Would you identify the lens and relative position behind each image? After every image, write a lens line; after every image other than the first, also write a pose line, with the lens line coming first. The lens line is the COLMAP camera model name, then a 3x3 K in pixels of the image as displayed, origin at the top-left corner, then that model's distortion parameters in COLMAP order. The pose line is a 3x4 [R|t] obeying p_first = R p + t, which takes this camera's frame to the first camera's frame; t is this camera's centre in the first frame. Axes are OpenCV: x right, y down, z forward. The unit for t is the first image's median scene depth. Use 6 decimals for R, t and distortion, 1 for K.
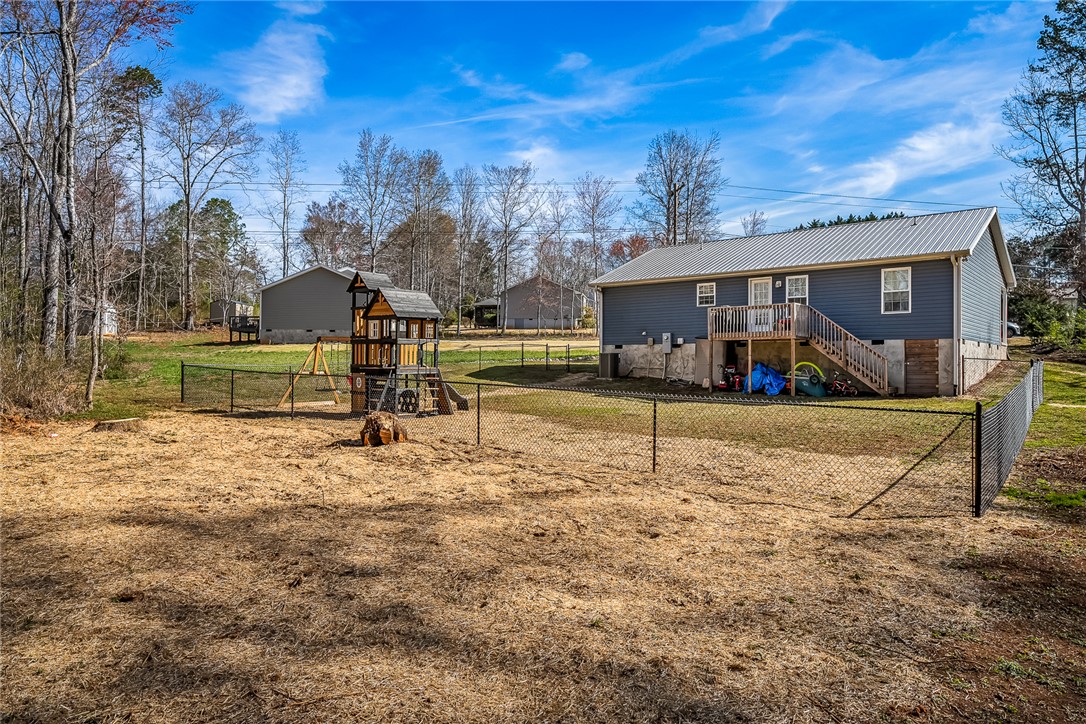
lens RADIAL K [[688.0, 0, 542.8], [0, 688.0, 364.4], [0, 0, 1]] dist [0.010938, -0.002138]
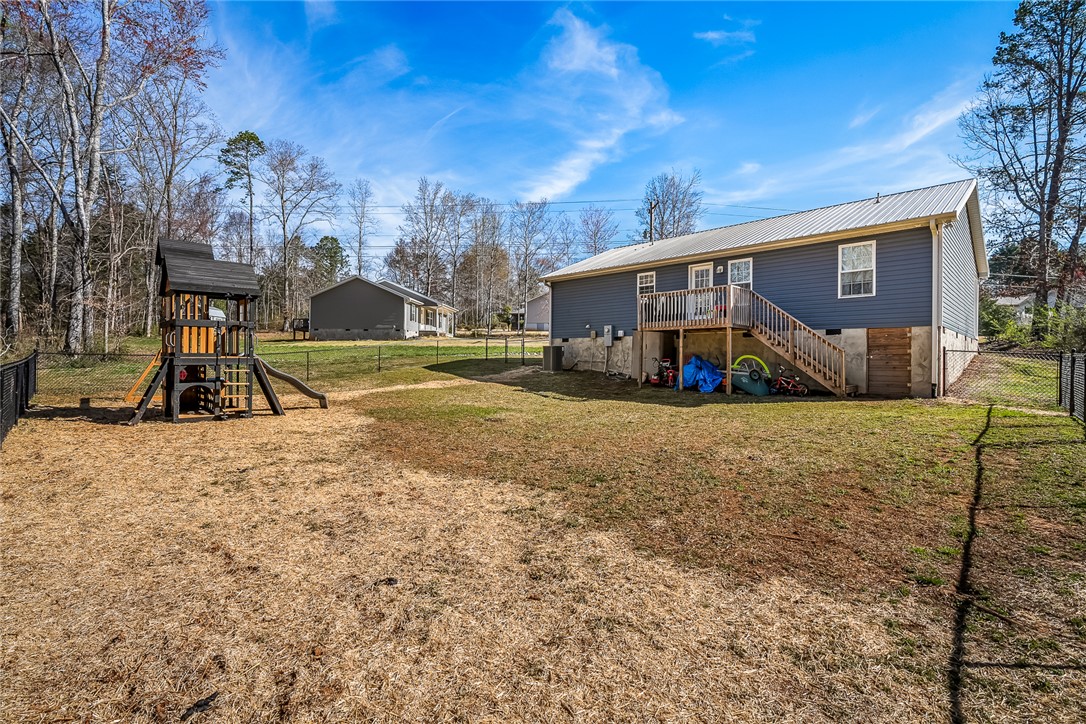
lens RADIAL K [[484.9, 0, 543.1], [0, 484.9, 361.8], [0, 0, 1]] dist [-0.001184, 0.000504]
pose [[0.995861, 0.006302, -0.090669, 0.168863], [-0.005947, 0.999974, 0.004189, 0.003853], [0.090693, -0.003632, 0.995872, 0.342235]]
